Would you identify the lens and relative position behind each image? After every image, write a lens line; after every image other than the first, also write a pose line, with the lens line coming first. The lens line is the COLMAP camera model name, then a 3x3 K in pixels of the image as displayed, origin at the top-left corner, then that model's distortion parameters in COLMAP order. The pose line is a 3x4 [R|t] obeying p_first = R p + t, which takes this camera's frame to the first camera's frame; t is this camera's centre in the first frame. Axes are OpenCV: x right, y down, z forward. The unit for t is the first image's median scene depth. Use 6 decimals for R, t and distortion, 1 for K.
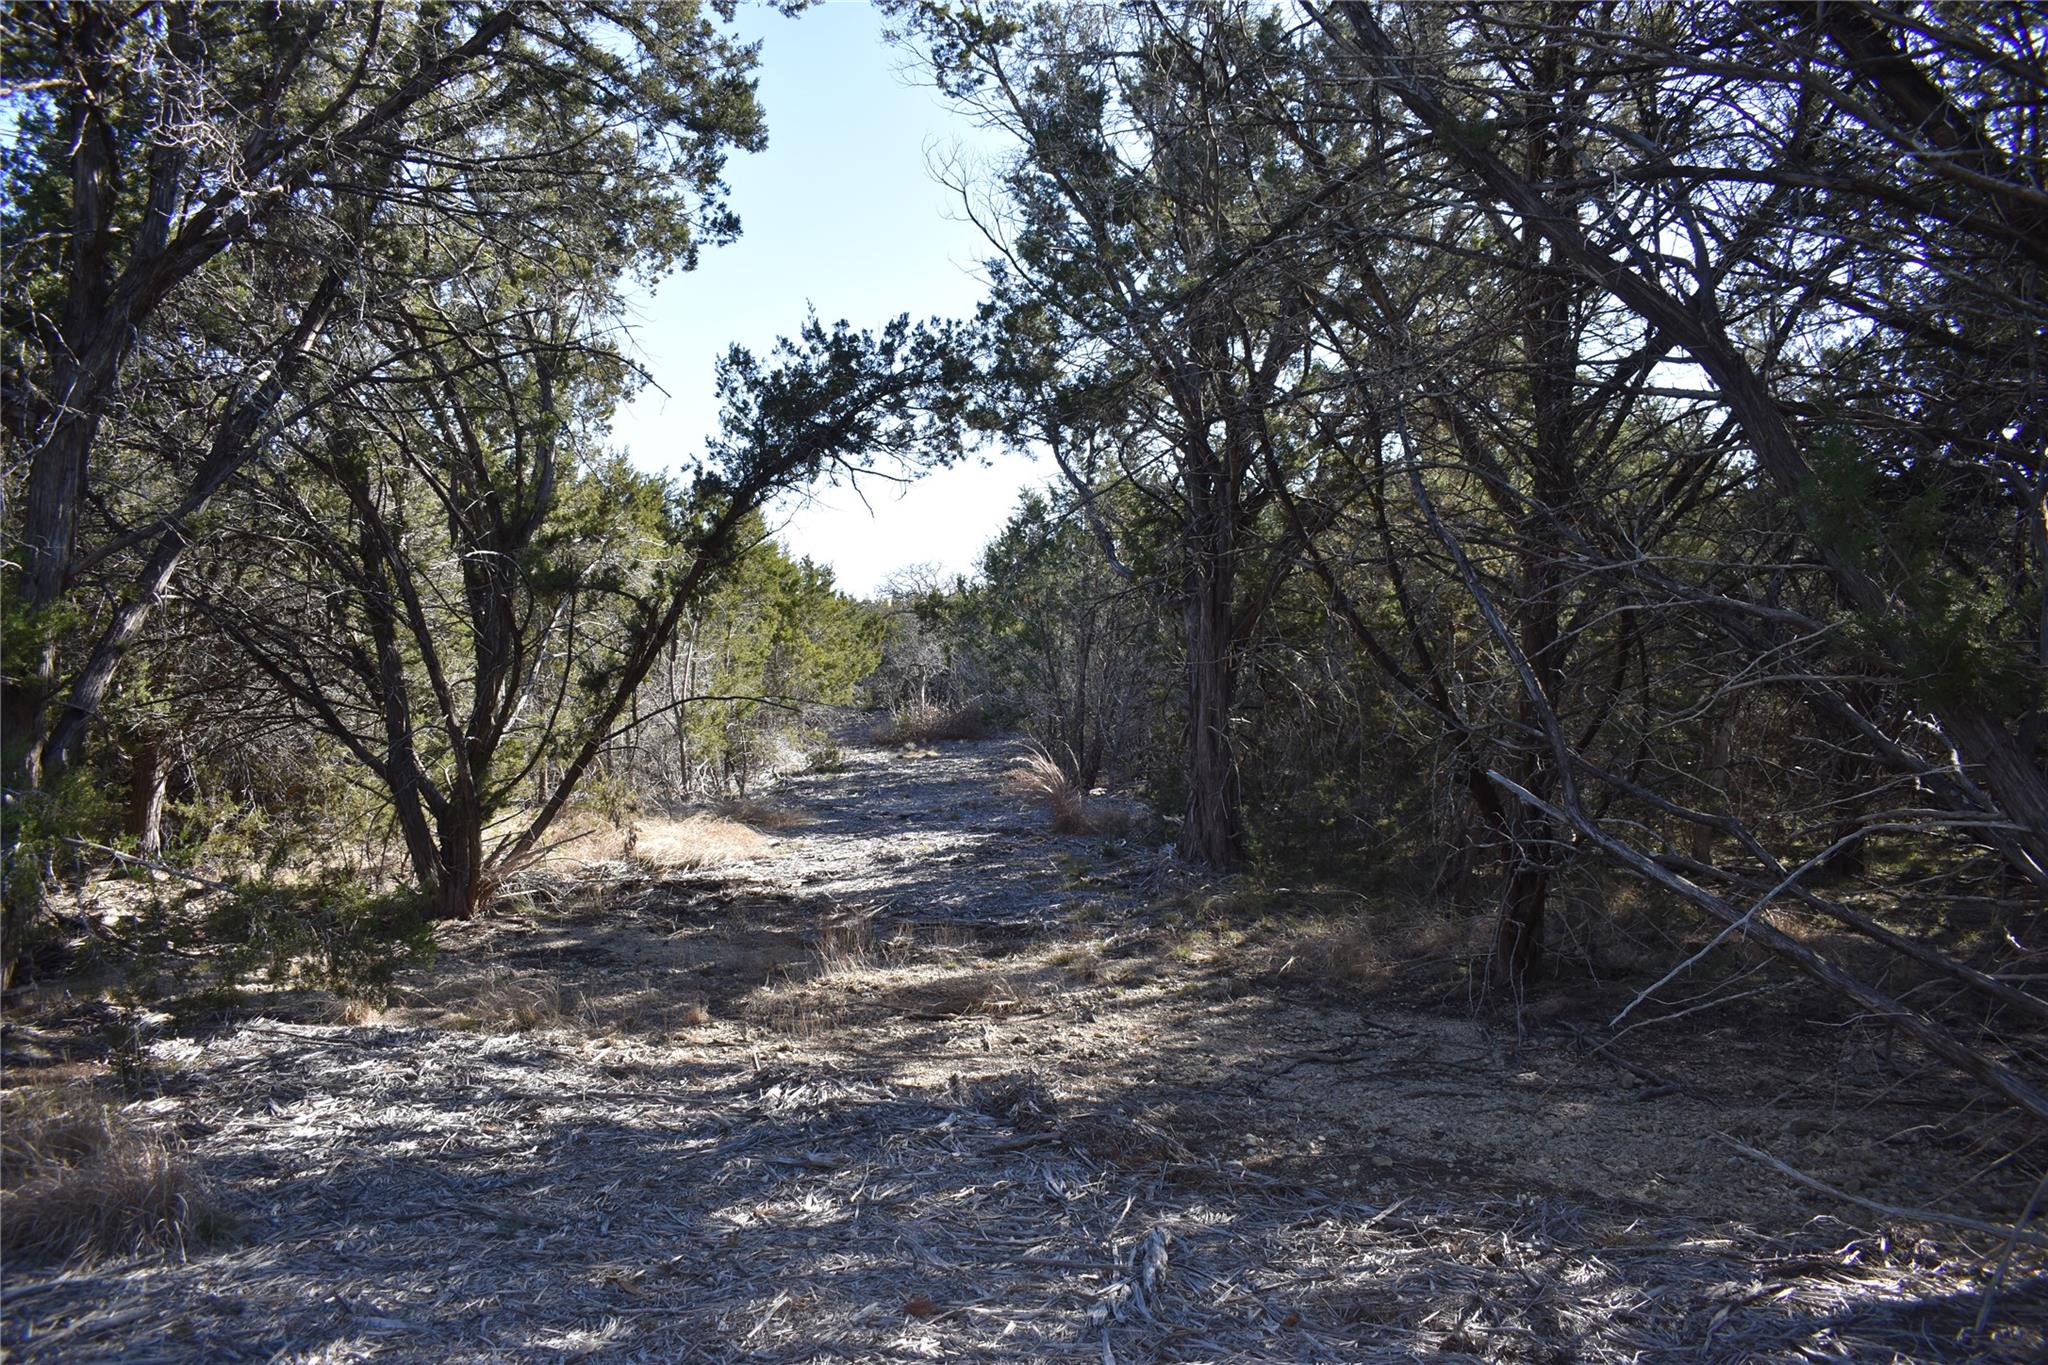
lens RADIAL K [[1624.6, 0, 1025.1], [0, 1624.6, 681.1], [0, 0, 1]] dist [-0.076925, -0.004124]
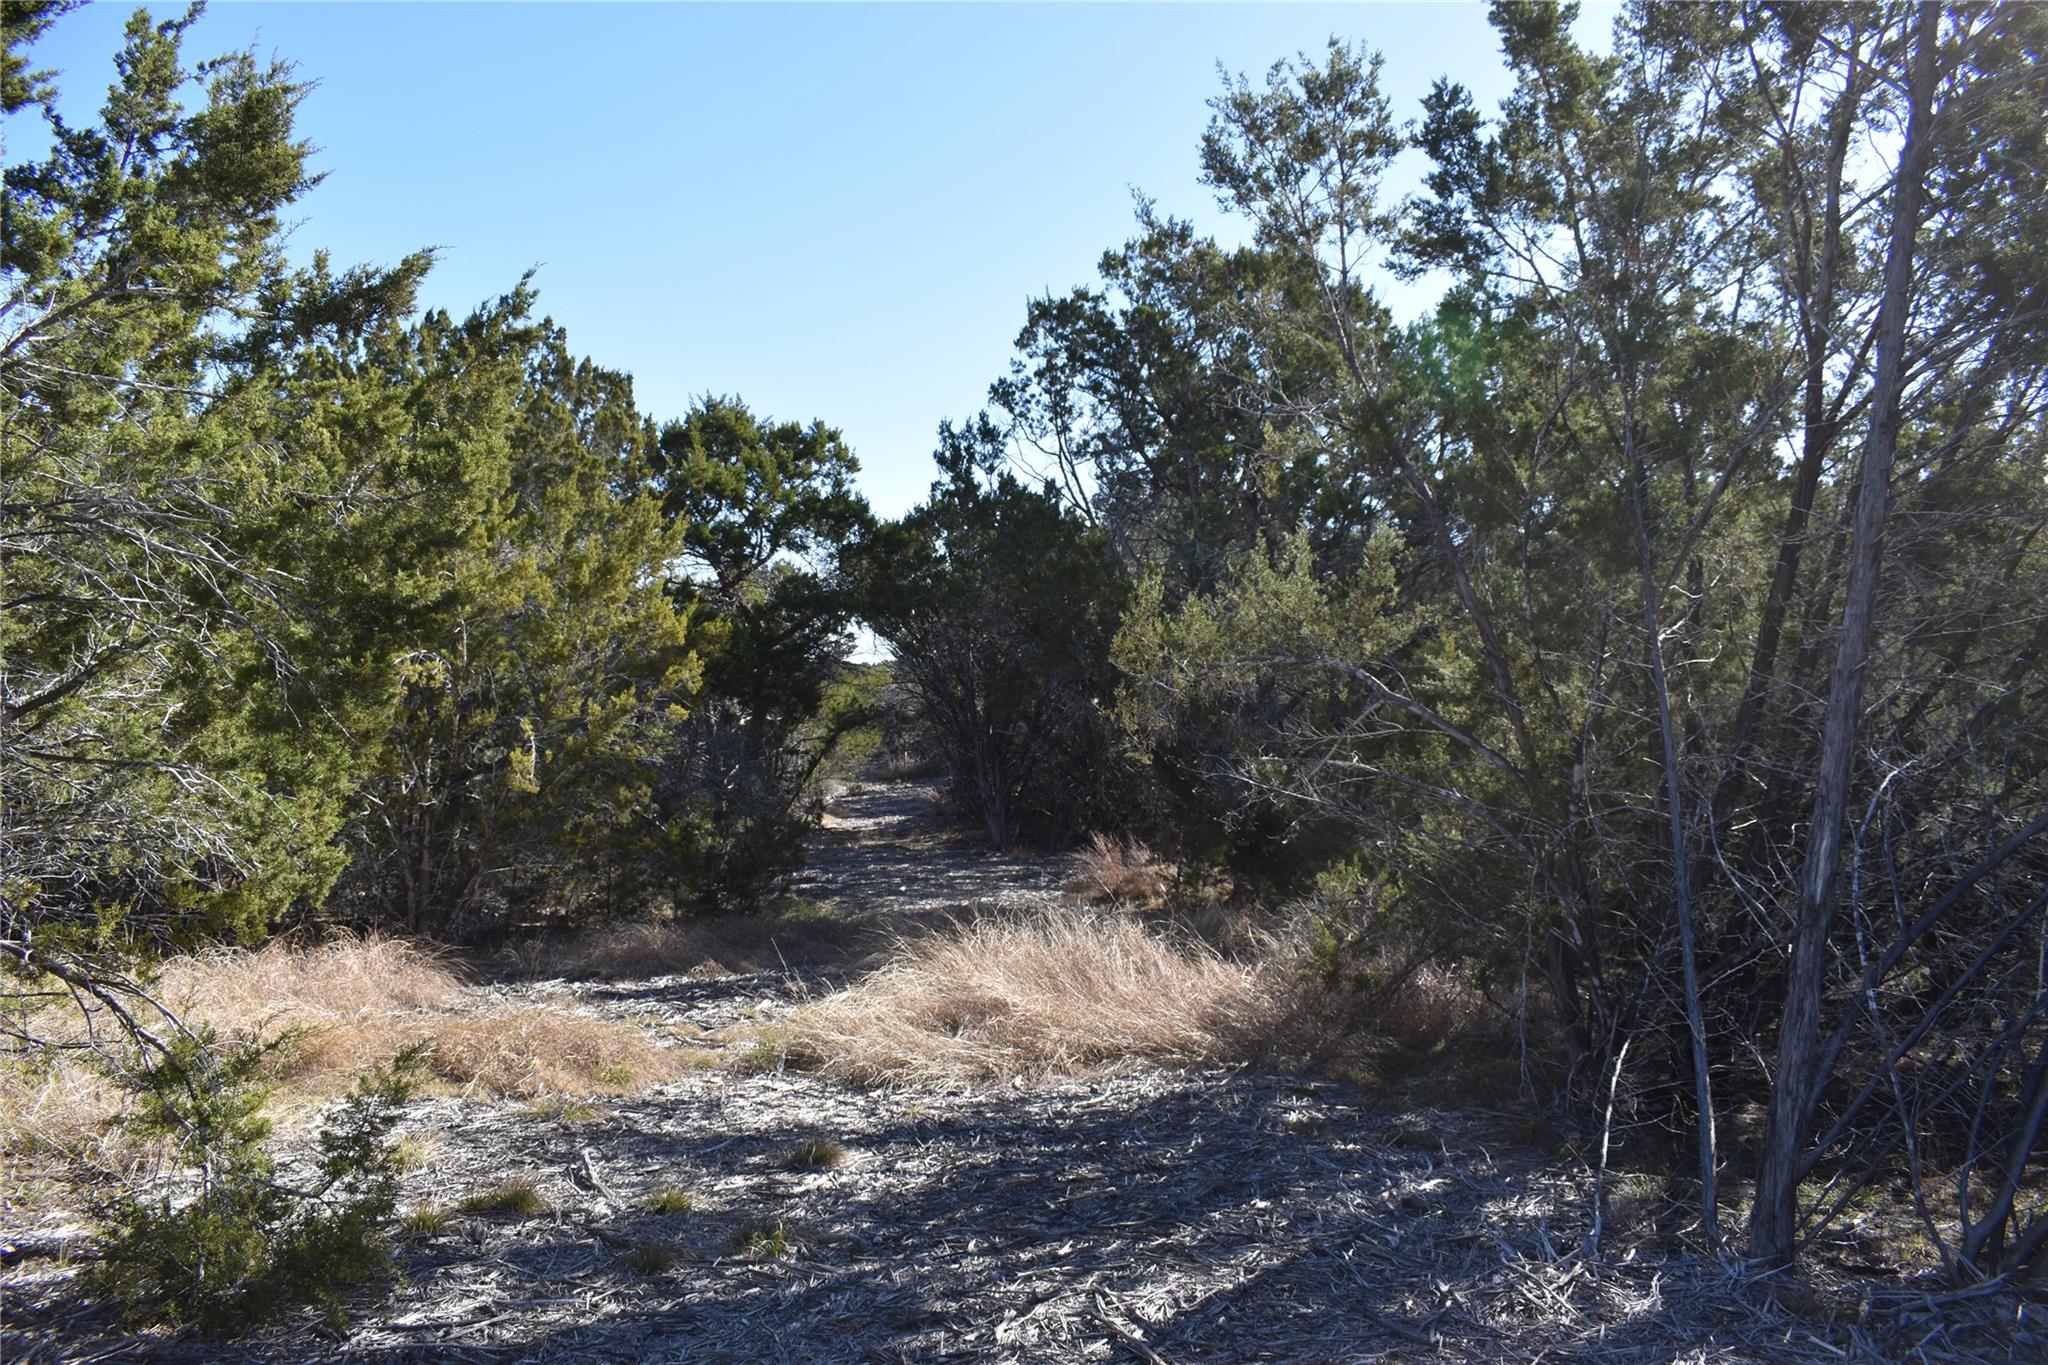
lens RADIAL K [[1624.6, 0, 1024.9], [0, 1624.6, 685.3], [0, 0, 1]] dist [-0.076925, -0.004124]
pose [[0.999749, -0.017260, -0.014288, 0.216336], [0.017143, 0.999818, -0.008317, -0.109848], [0.014429, 0.008070, 0.999863, -1.853917]]
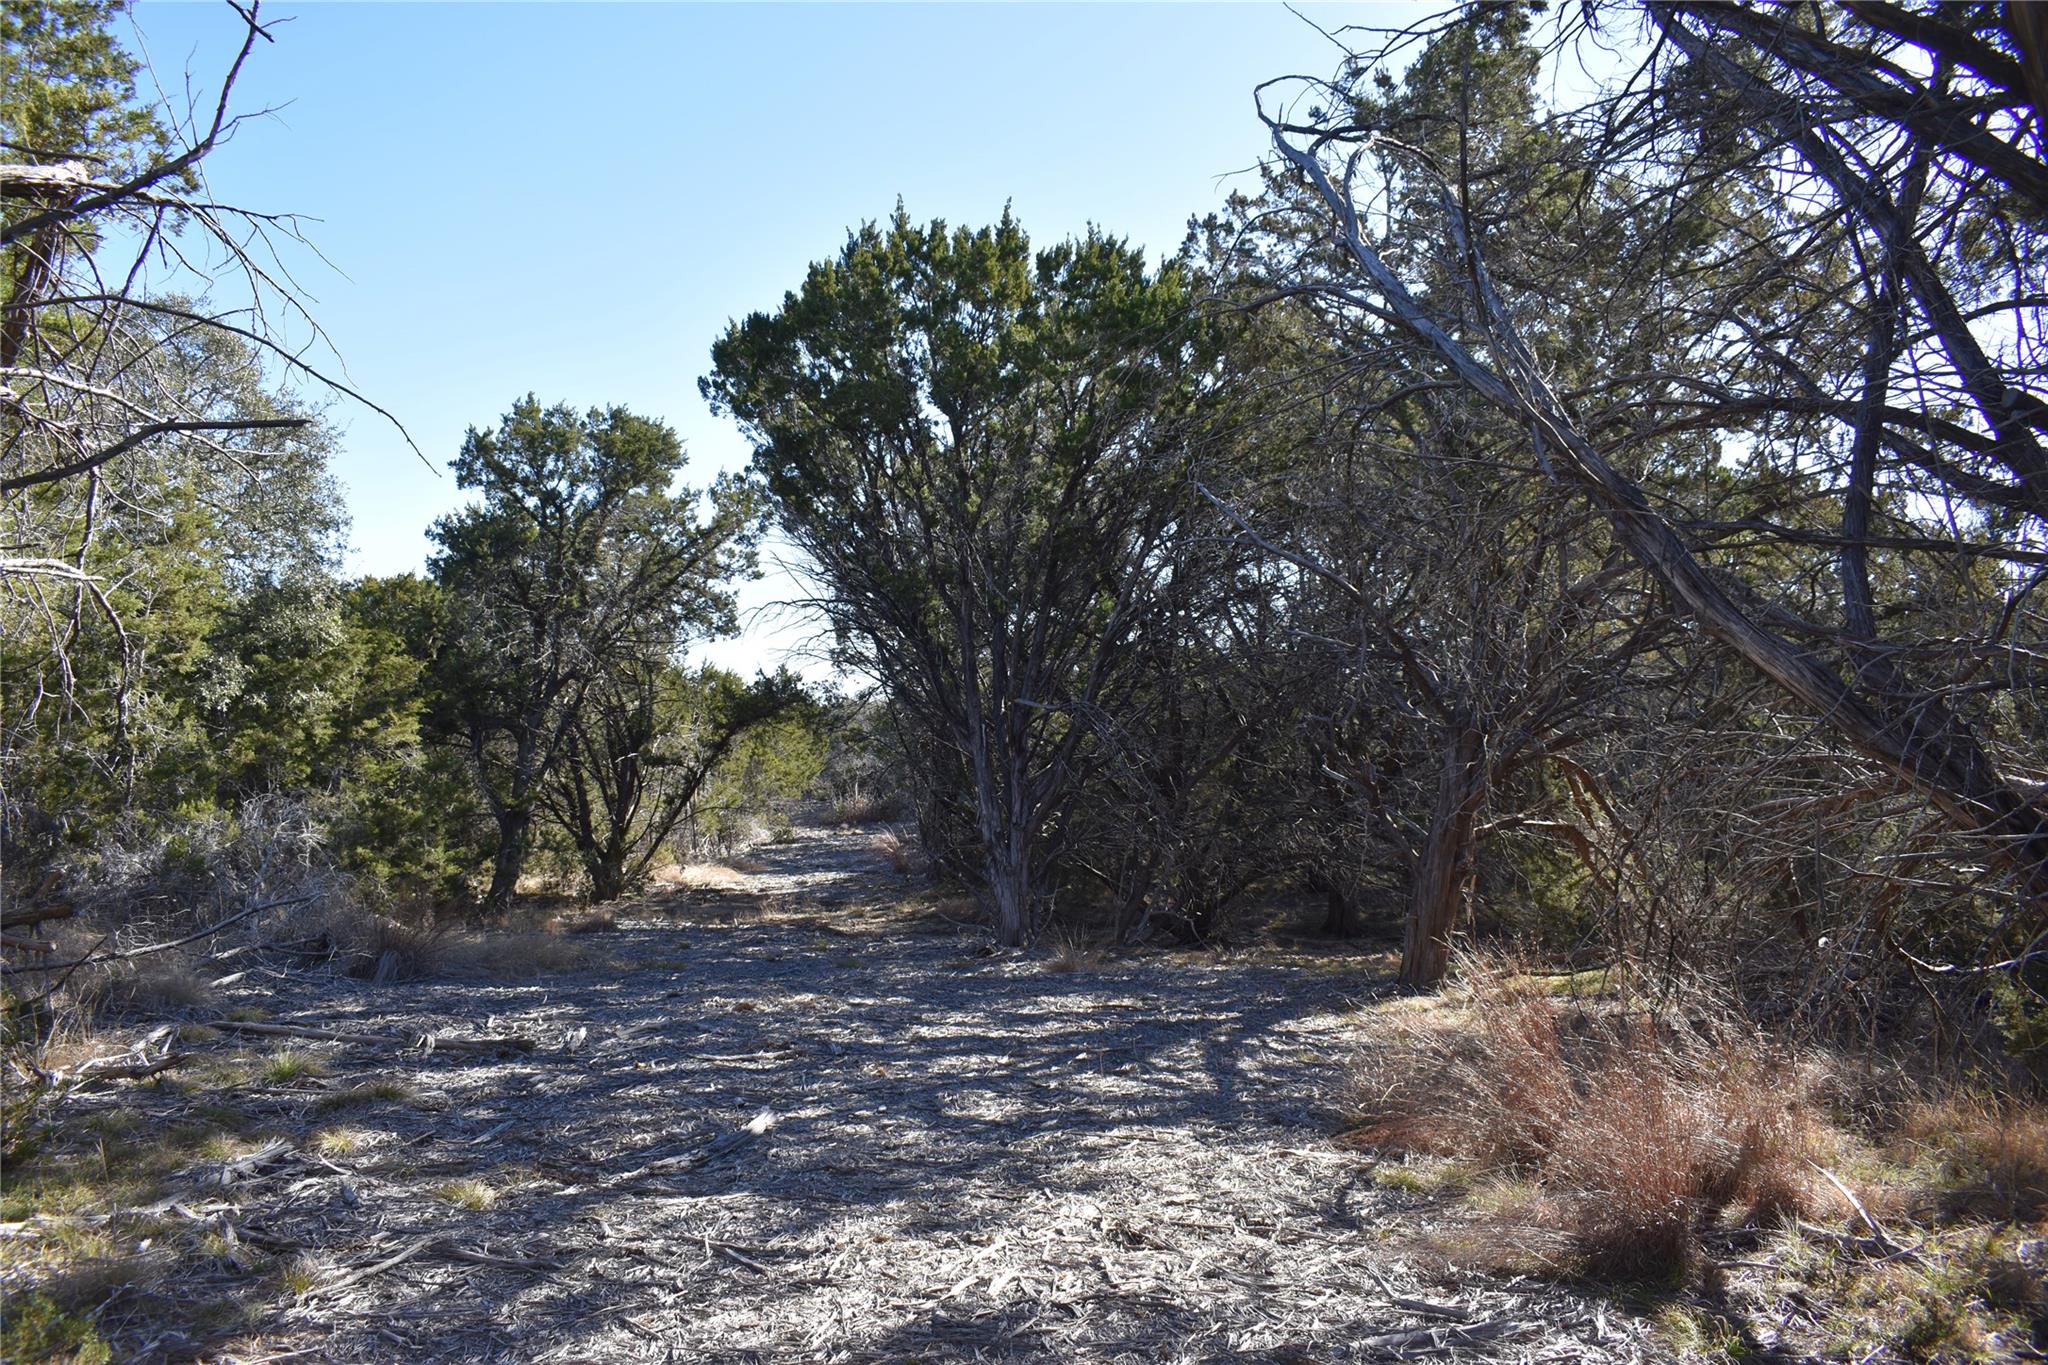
lens RADIAL K [[1624.6, 0, 1022.4], [0, 1624.6, 683.0], [0, 0, 1]] dist [-0.076925, -0.004124]
pose [[0.999976, 0.001765, 0.006754, 0.151864], [-0.001448, 0.998910, -0.046655, -0.039483], [-0.006829, 0.046644, 0.998888, -0.887952]]
